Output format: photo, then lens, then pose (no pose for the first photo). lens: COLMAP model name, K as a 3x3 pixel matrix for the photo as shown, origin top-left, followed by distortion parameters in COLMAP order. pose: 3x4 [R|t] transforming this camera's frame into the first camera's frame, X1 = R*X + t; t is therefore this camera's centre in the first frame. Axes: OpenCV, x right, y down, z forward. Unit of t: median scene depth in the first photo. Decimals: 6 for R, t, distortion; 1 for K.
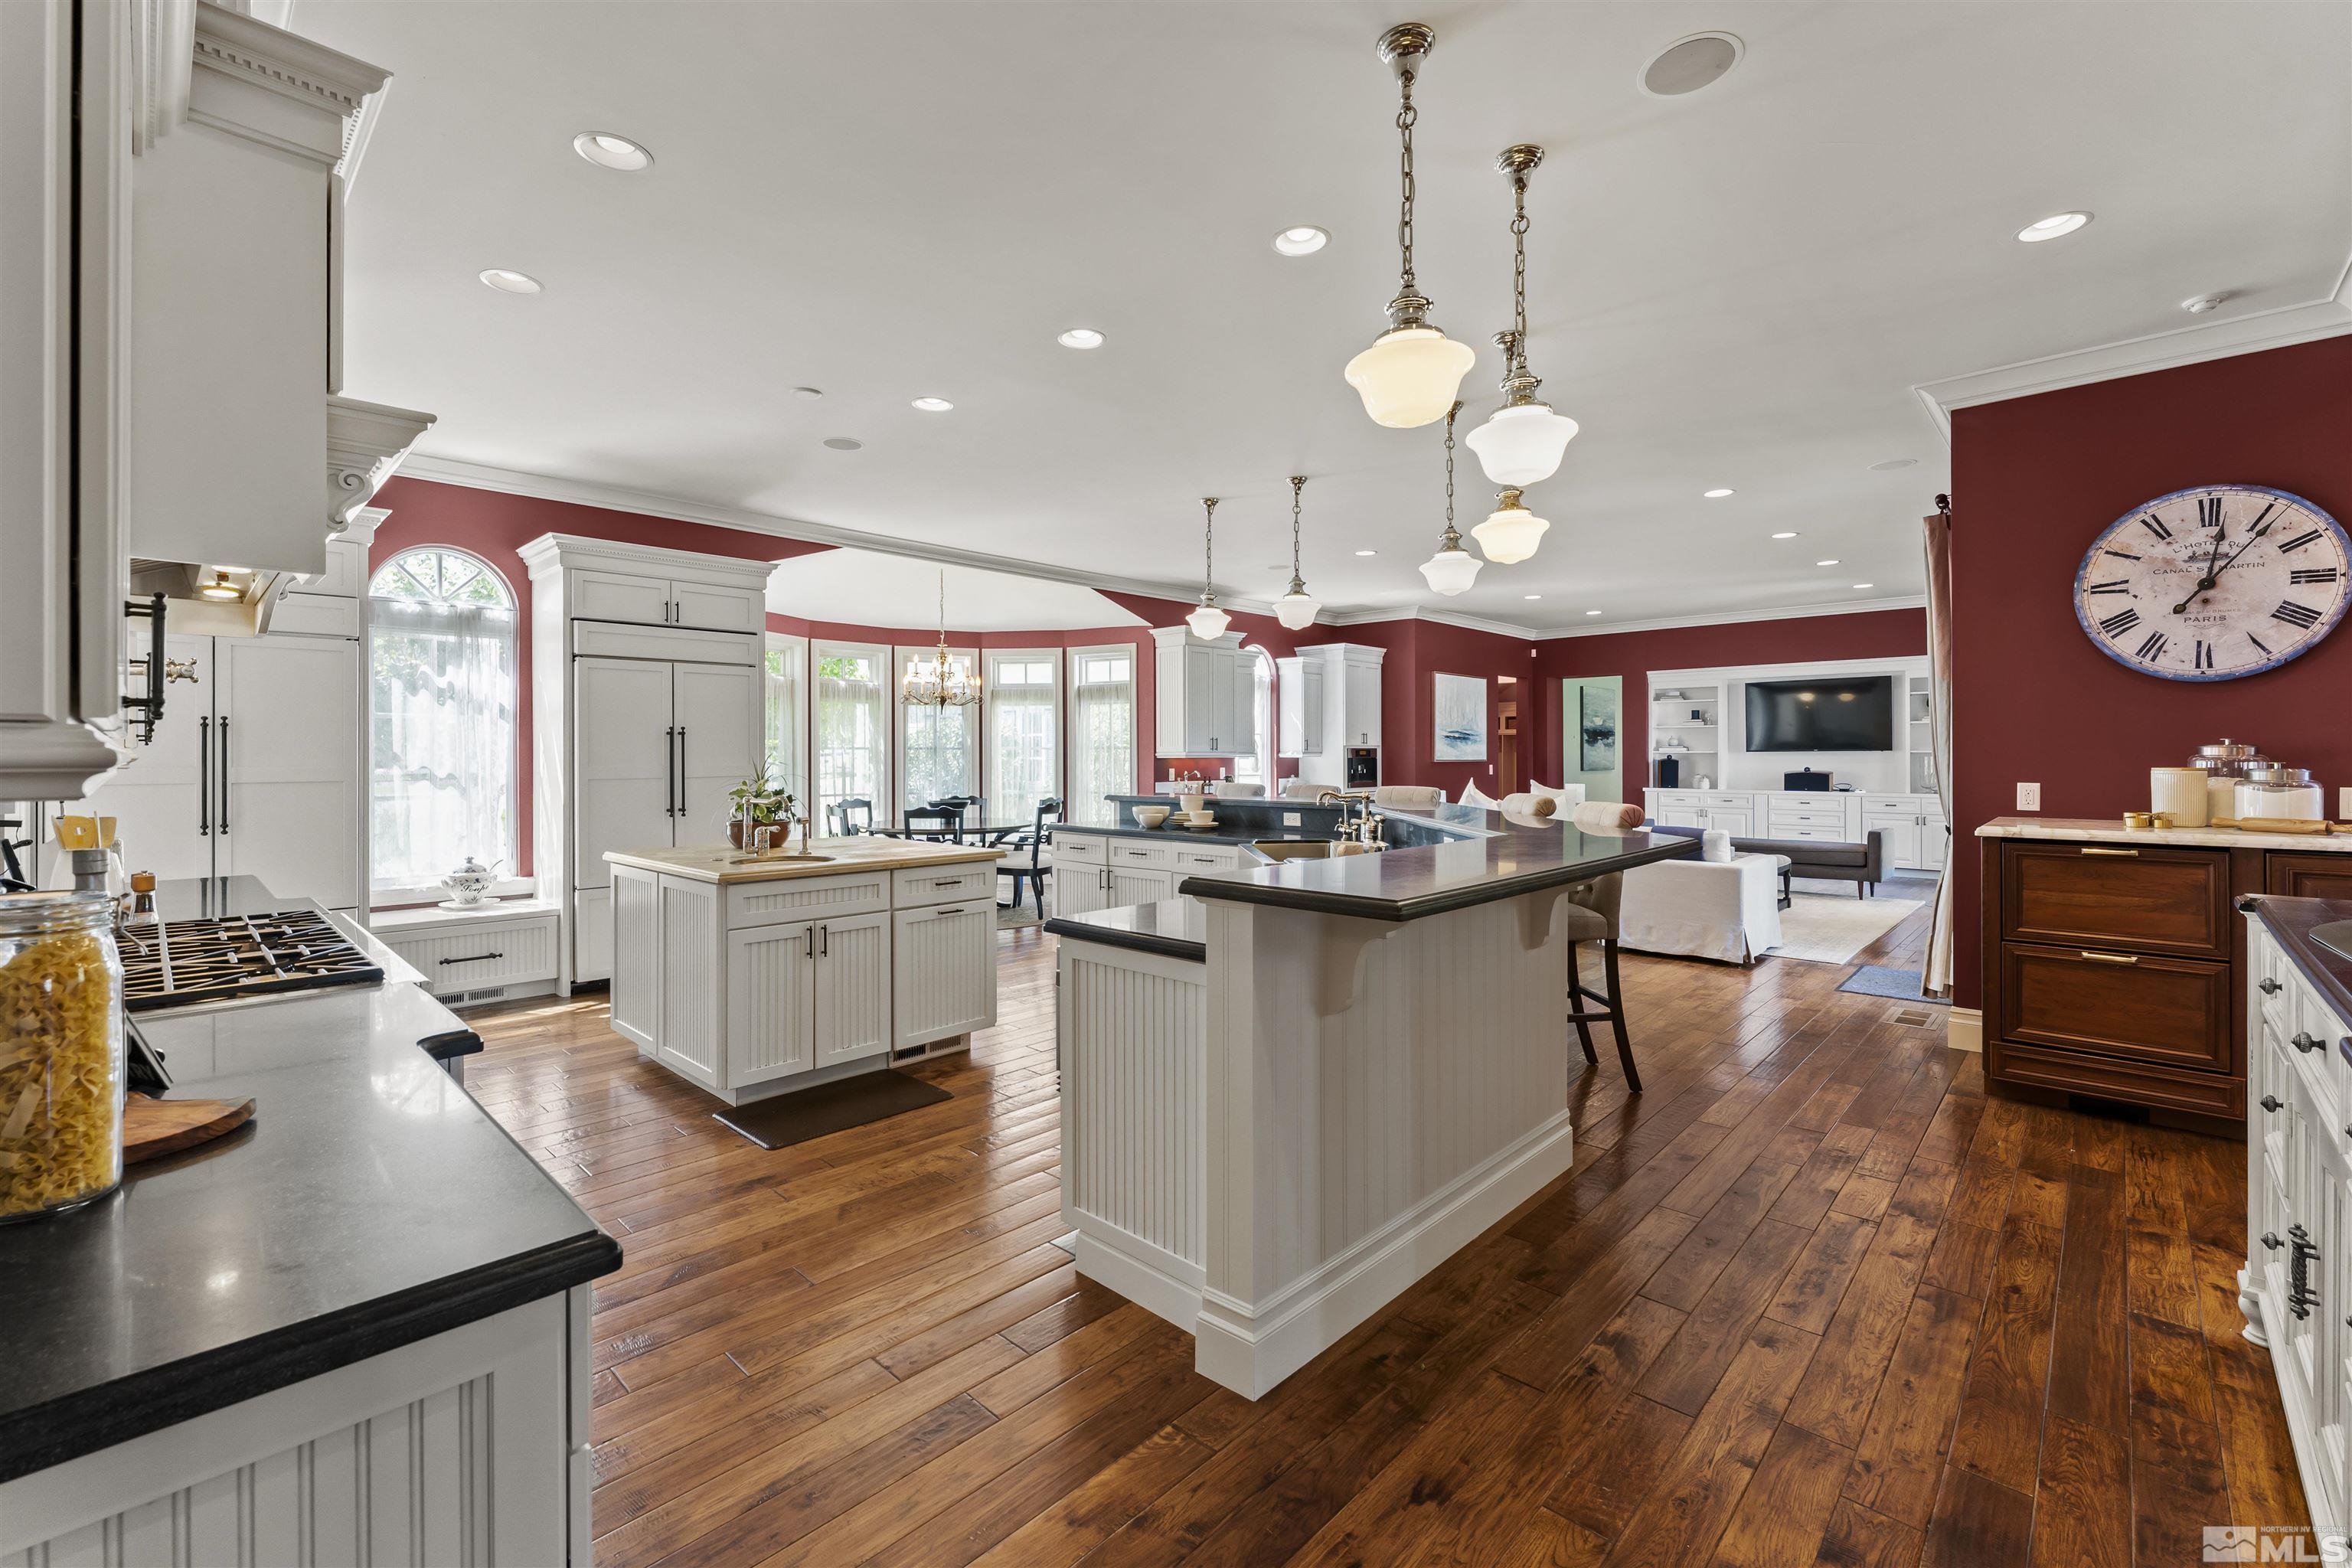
lens RADIAL K [[1008.1, 0, 1165.4], [0, 1008.1, 758.4], [0, 0, 1]] dist [-0.011759, -0.000141]
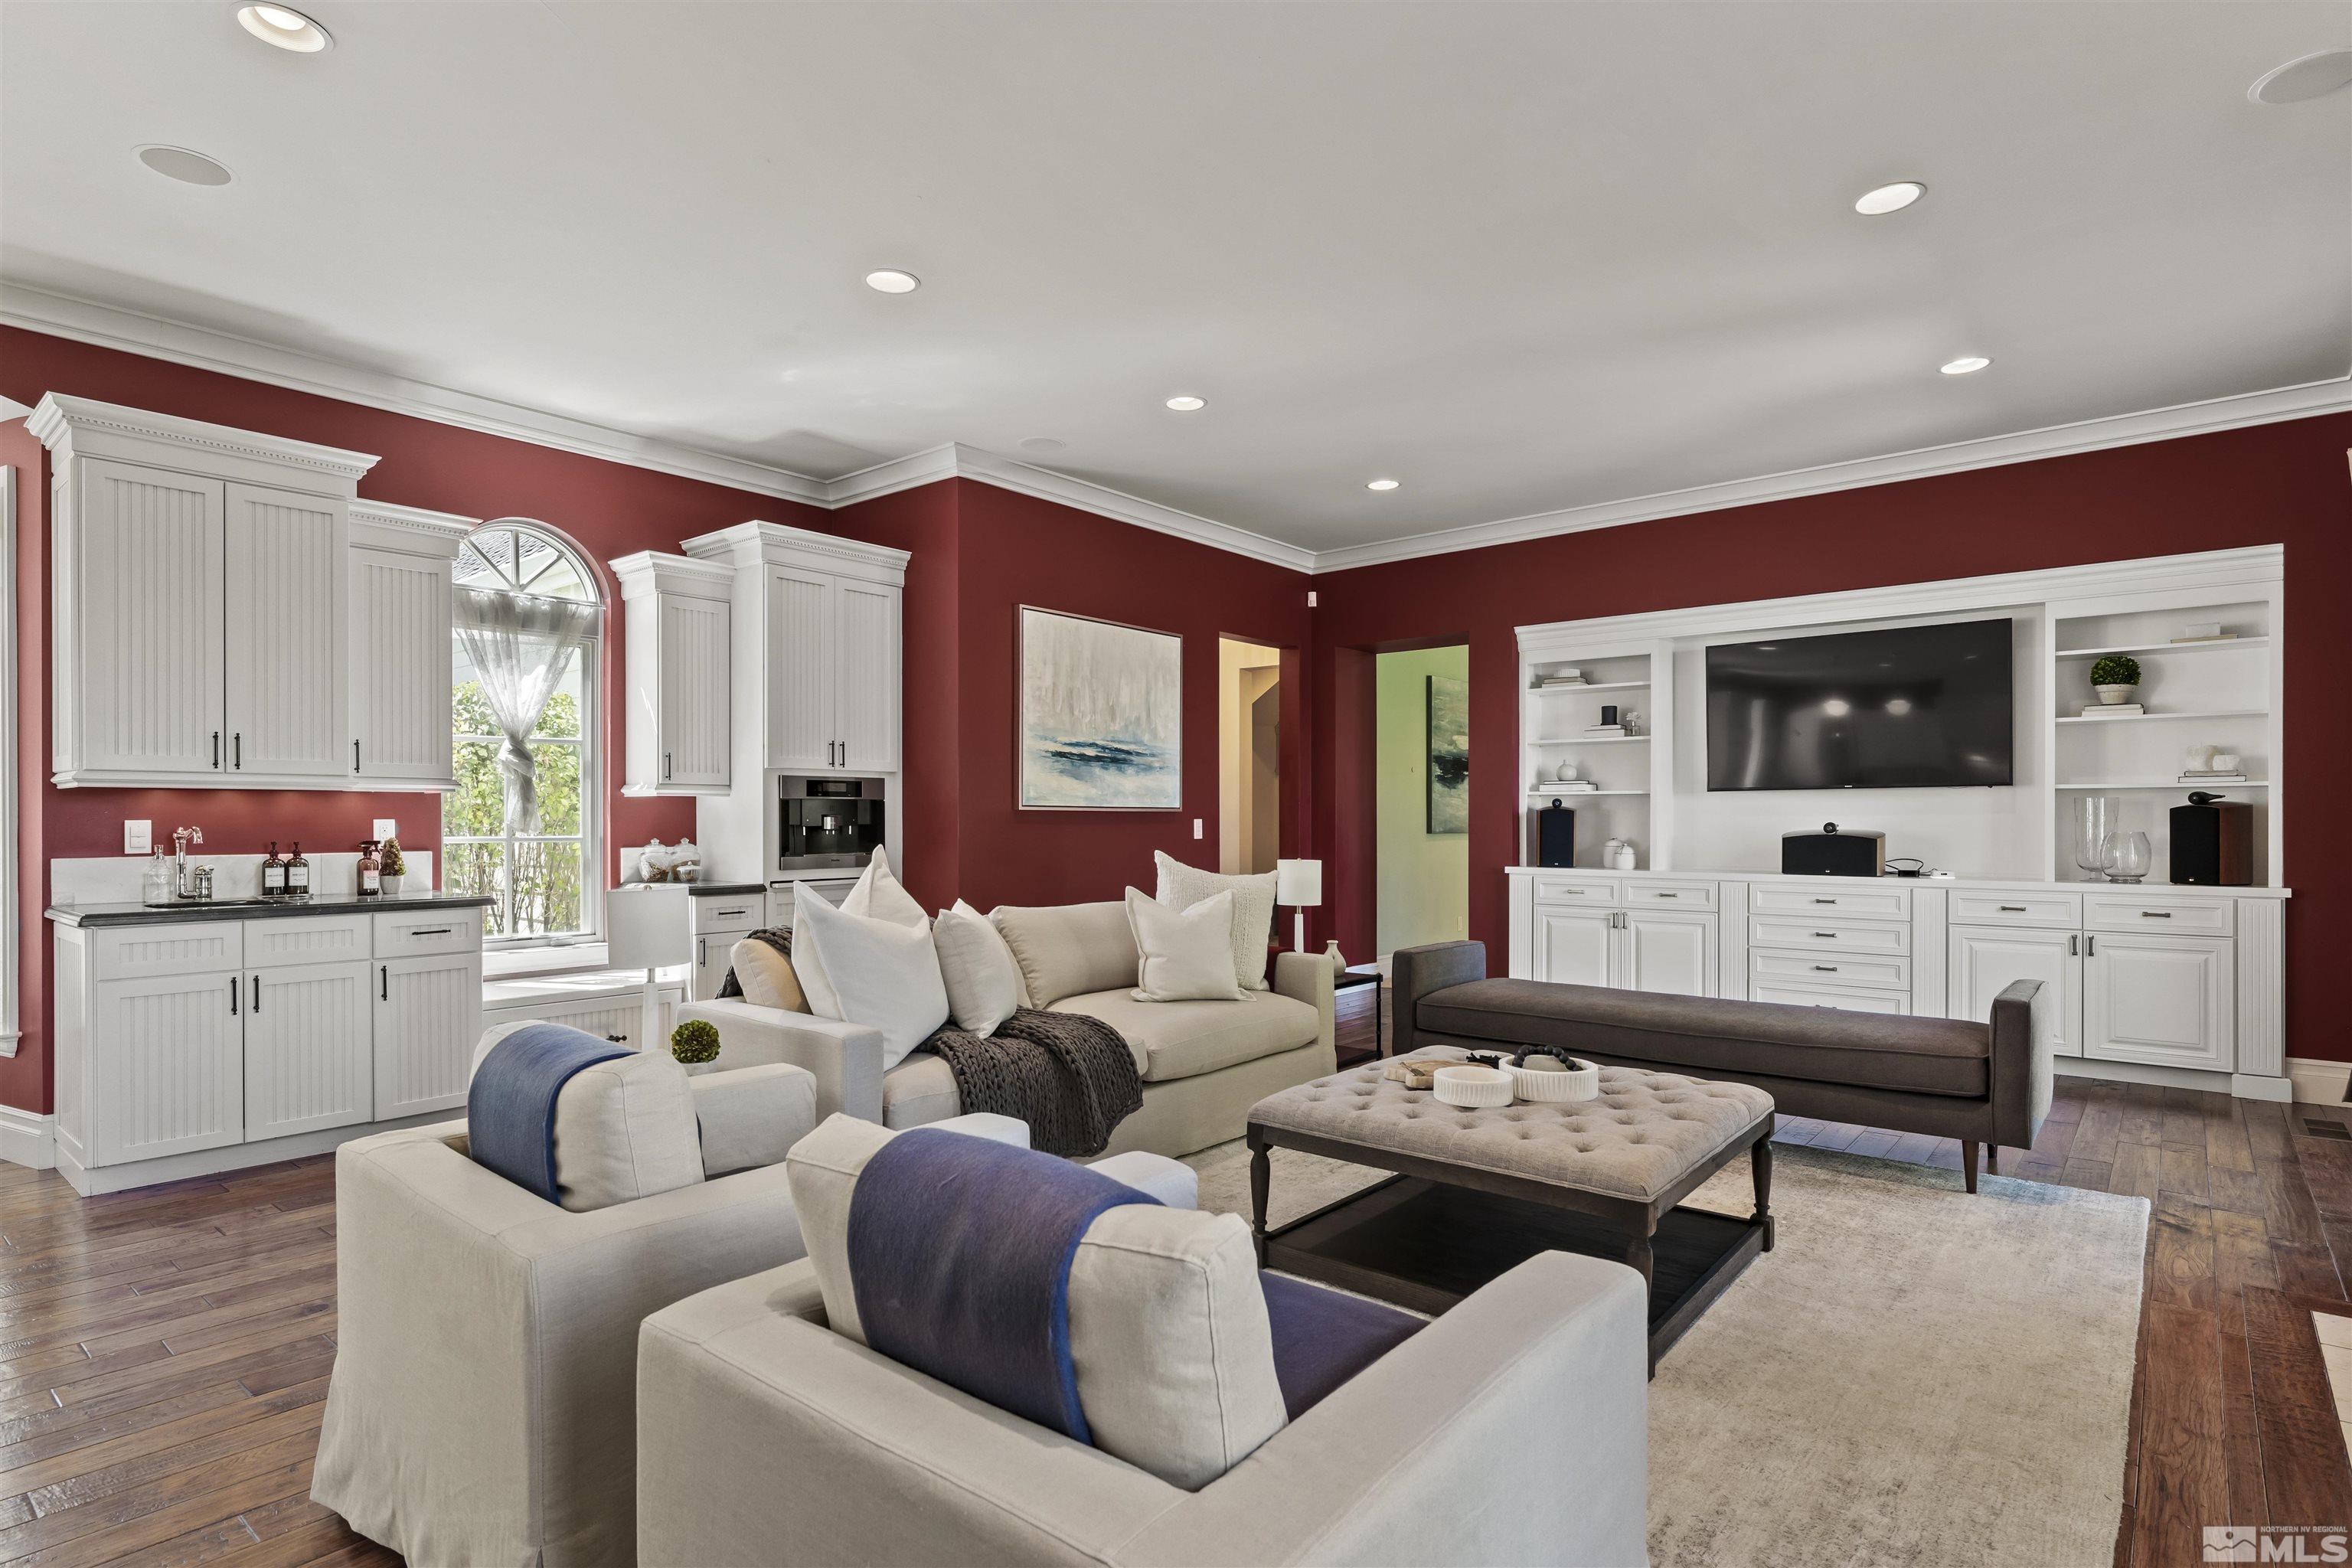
lens RADIAL K [[1226.9, 0, 1179.3], [0, 1226.9, 824.3], [0, 0, 1]] dist [-0.000107, 0.000062]
pose [[0.997276, 0.001875, 0.073734, 0.299871], [-0.001977, 0.999997, 0.001306, 0.009182], [-0.073731, -0.001448, 0.997277, 0.460561]]
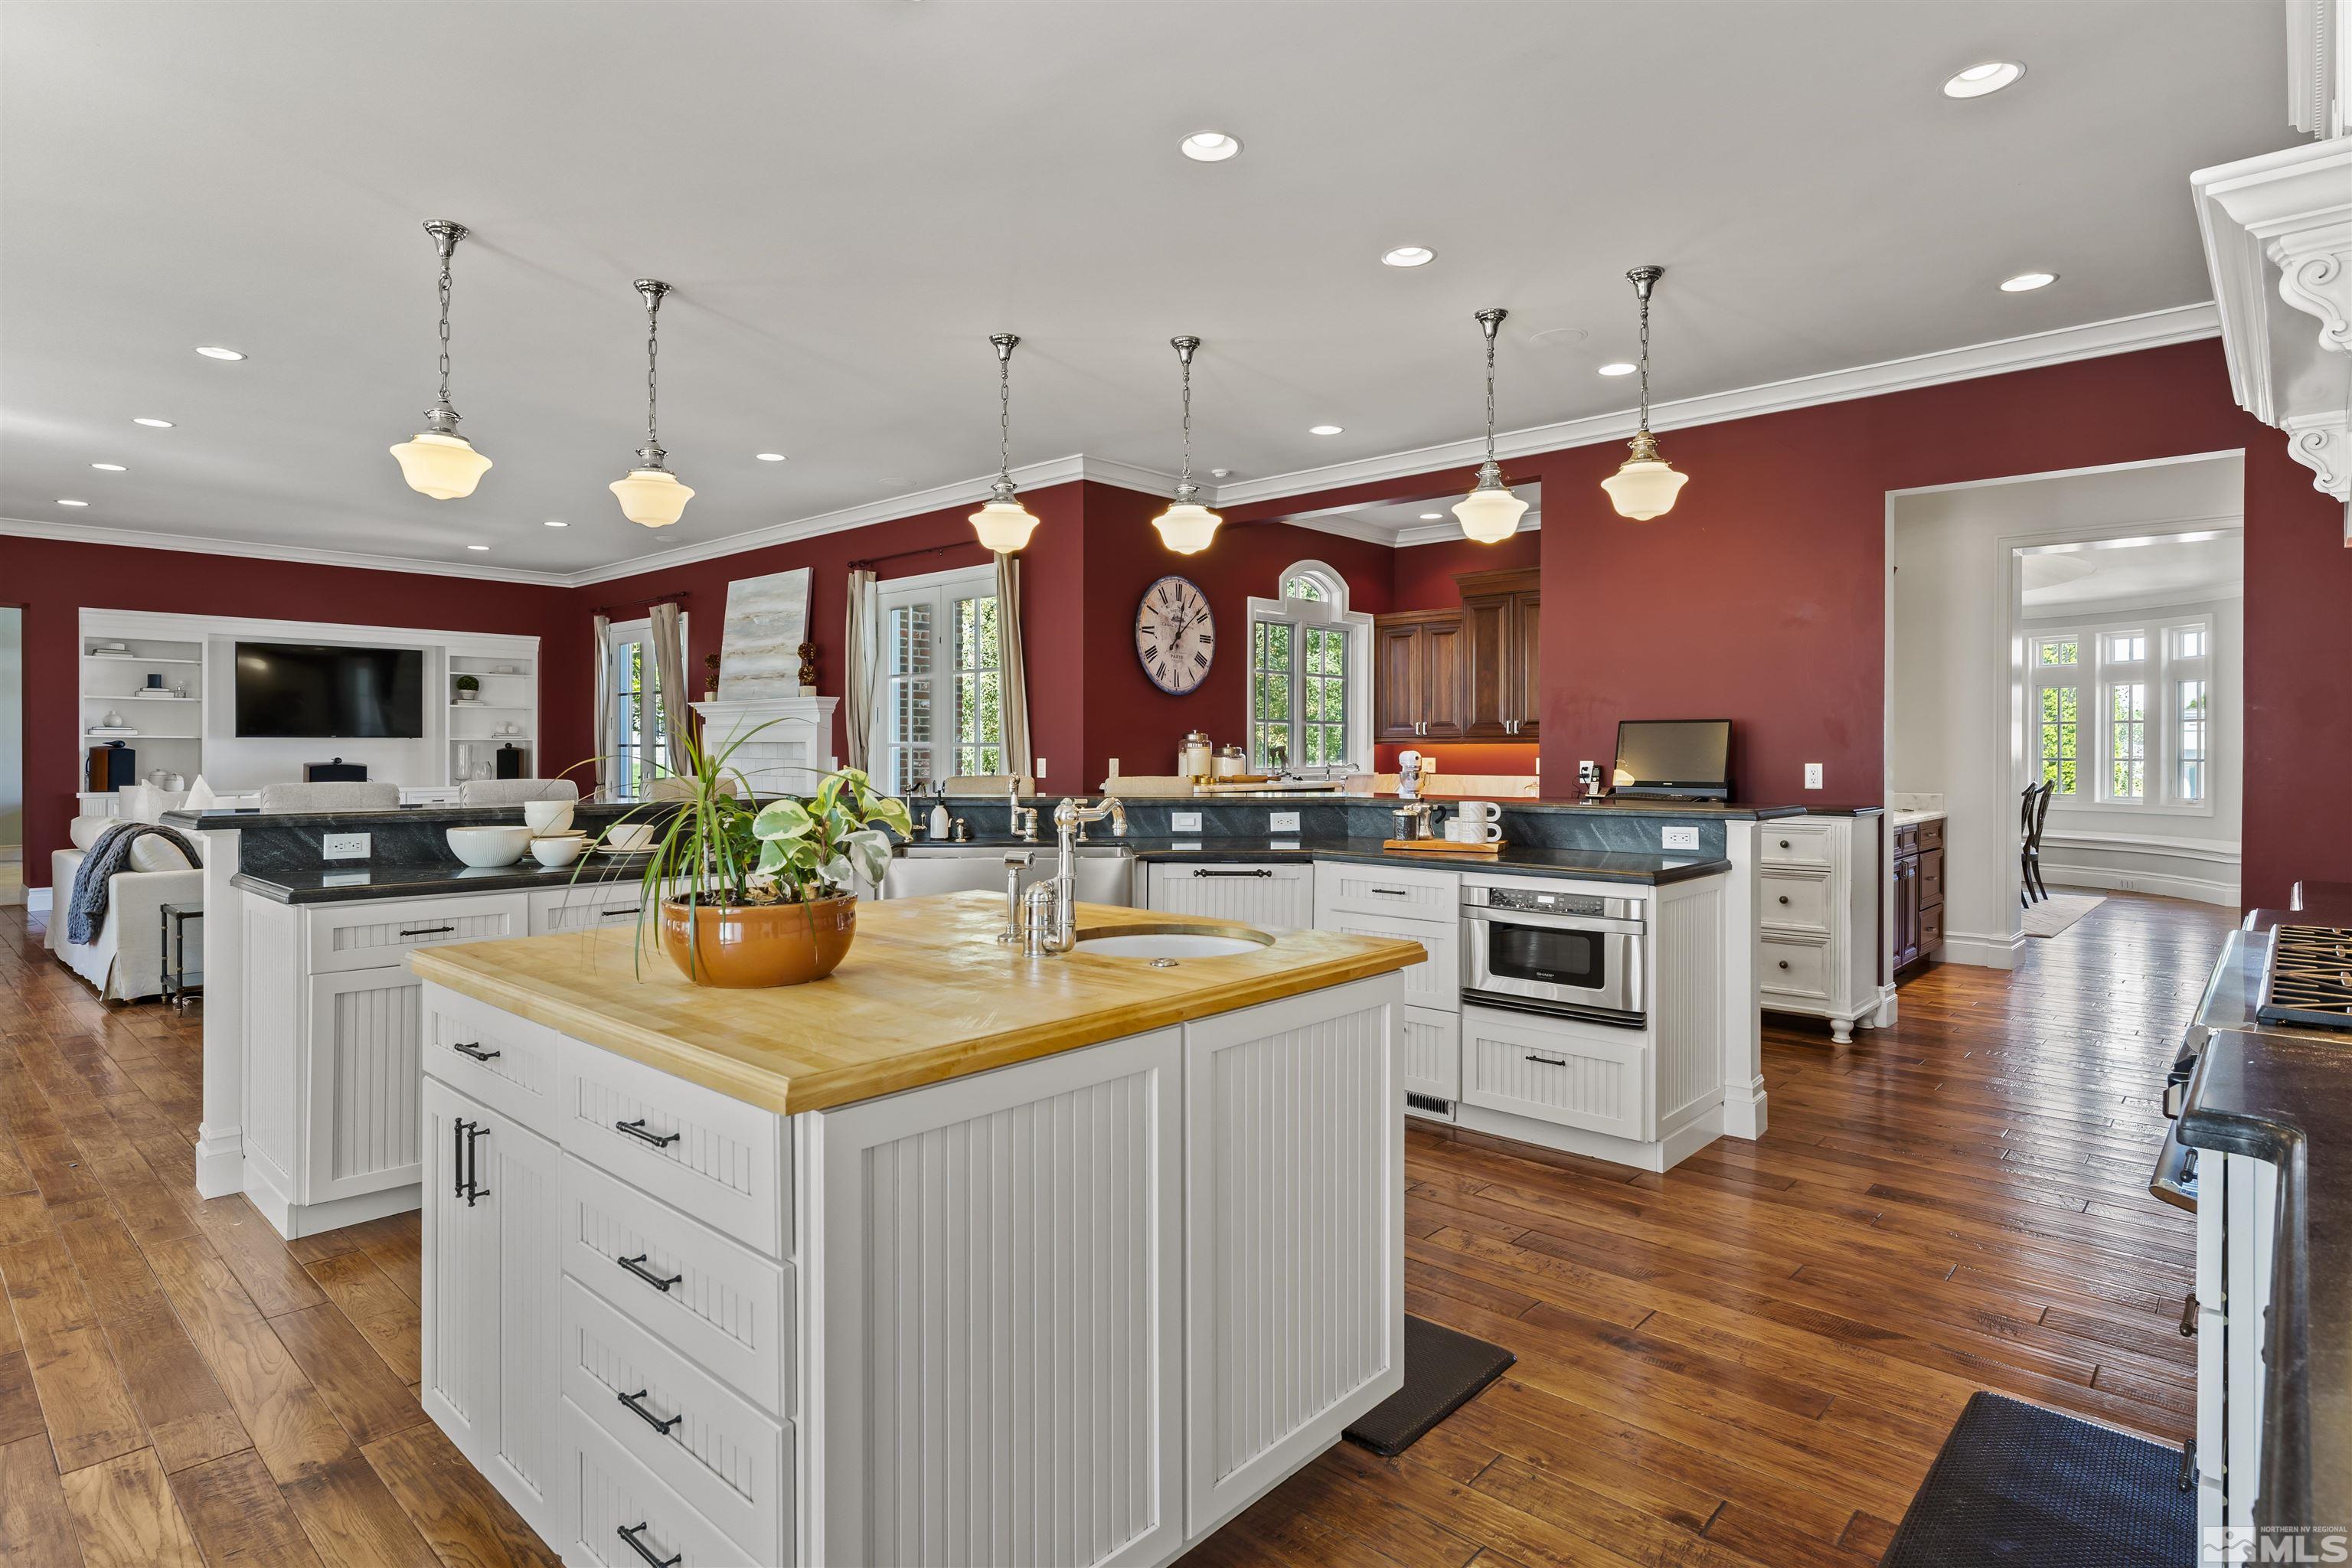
lens RADIAL K [[1219.6, 0, 1172.0], [0, 1219.6, 754.1], [0, 0, 1]] dist [-0.022443, -0.000281]
pose [[-0.027369, 0.000804, 0.999625, -0.327186], [0.000042, 1.000000, -0.000803, 0.007602], [-0.999625, 0.000020, -0.027369, 0.358787]]
